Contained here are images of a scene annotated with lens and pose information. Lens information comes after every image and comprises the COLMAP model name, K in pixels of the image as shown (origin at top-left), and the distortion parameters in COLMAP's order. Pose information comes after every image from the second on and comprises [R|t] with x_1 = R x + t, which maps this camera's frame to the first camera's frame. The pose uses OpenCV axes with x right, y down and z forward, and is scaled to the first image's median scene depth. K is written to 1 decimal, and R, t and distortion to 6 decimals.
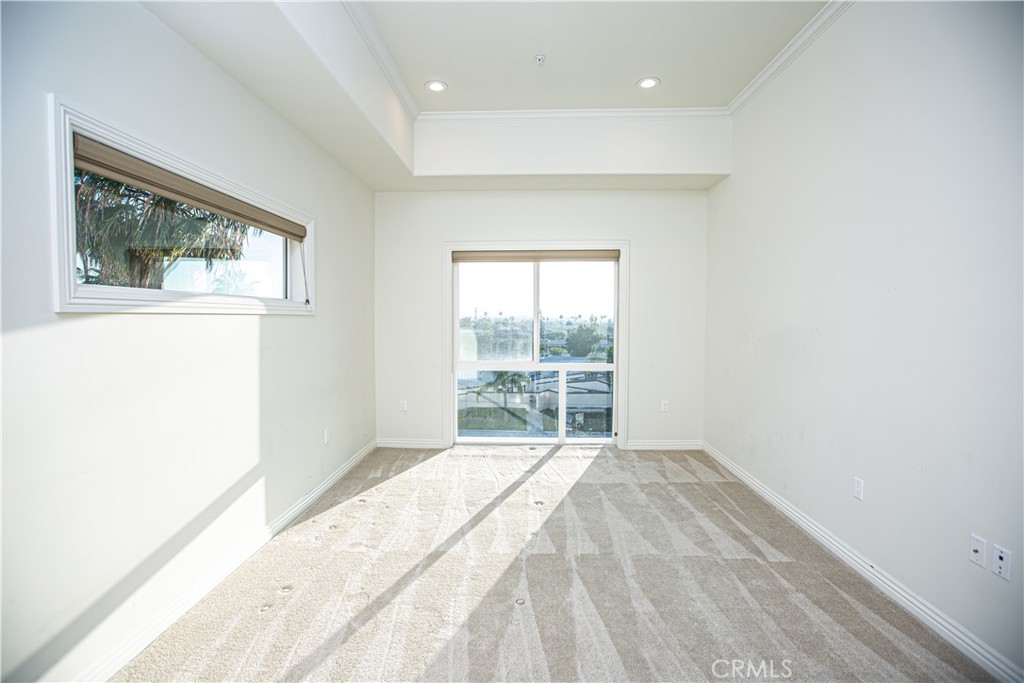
lens RADIAL K [[464.3, 0, 499.2], [0, 464.3, 337.1], [0, 0, 1]] dist [-0.093094, 0.062185]
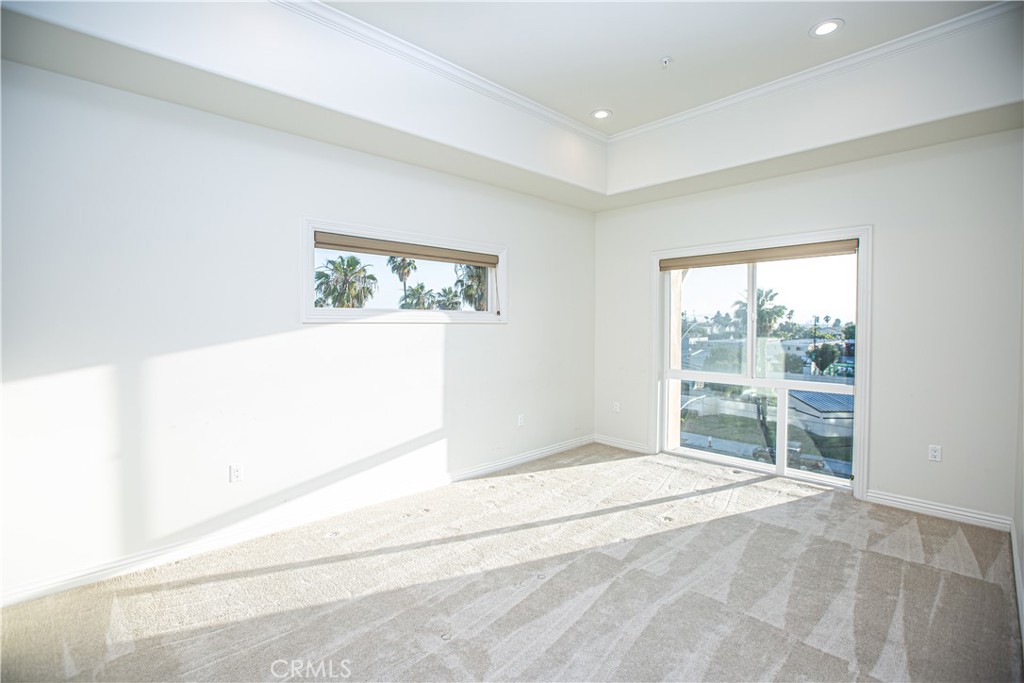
lens RADIAL K [[462.4, 0, 505.3], [0, 462.4, 336.2], [0, 0, 1]] dist [-0.050922, 0.016347]
pose [[0.714196, 0.018255, -0.699708, 0.485735], [-0.029101, 0.999570, -0.003626, -0.007558], [0.699340, 0.022952, 0.714420, 0.066594]]
